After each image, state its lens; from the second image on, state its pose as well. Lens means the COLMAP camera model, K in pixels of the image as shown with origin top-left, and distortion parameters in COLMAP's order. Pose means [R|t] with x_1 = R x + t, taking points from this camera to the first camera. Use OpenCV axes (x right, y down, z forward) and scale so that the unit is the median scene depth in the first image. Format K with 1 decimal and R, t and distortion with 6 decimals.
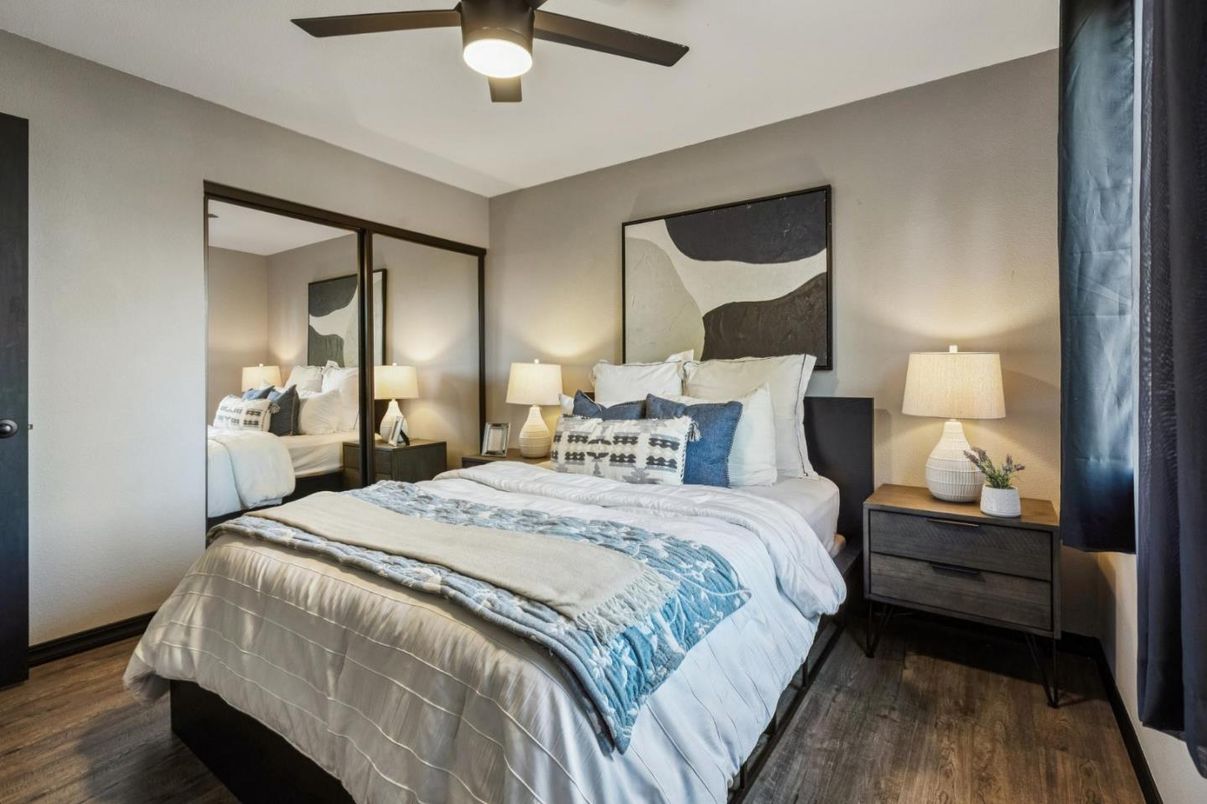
lens RADIAL K [[538.6, 0, 587.2], [0, 538.6, 372.7], [0, 0, 1]] dist [-0.001815, -0.000037]
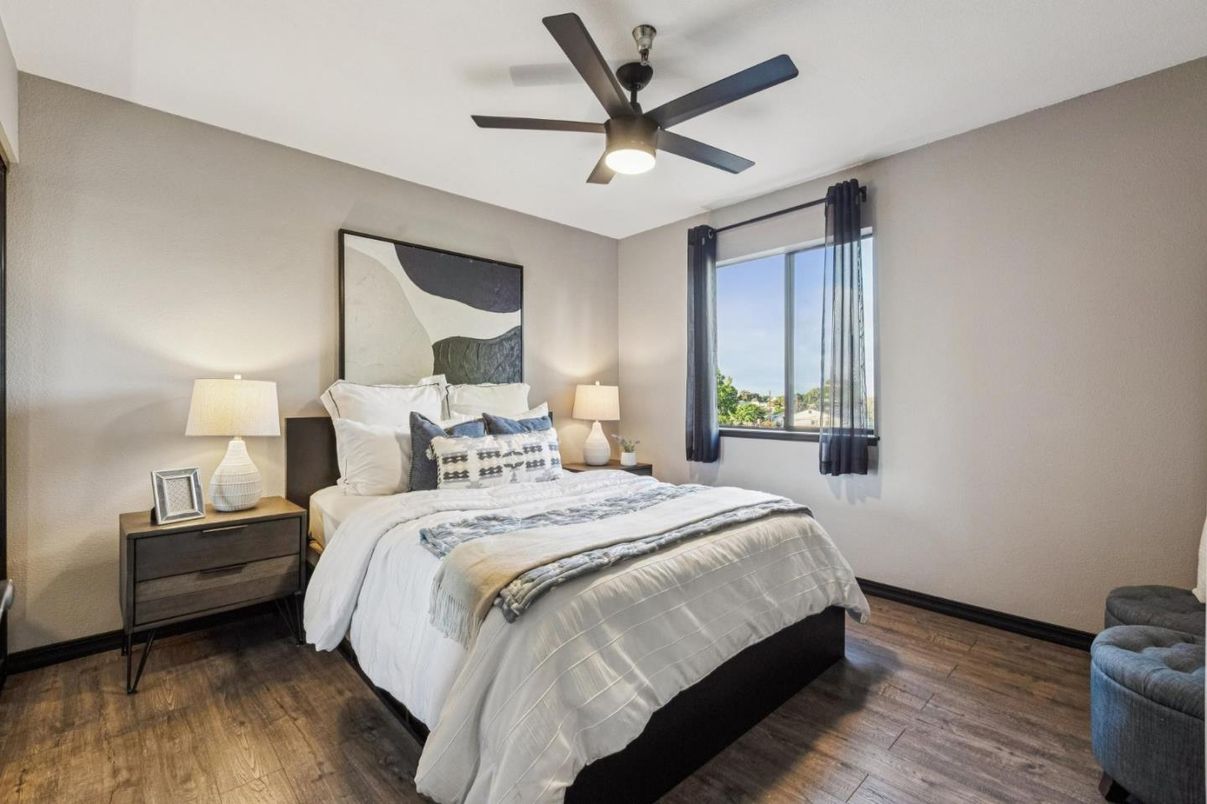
lens RADIAL K [[538.6, 0, 601.9], [0, 538.6, 398.6], [0, 0, 1]] dist [-0.001815, -0.000037]
pose [[0.216802, 0.004619, 0.976205, -1.016888], [0.001532, 0.999986, -0.005072, 0.015647], [-0.976214, 0.002595, 0.216792, 0.539803]]
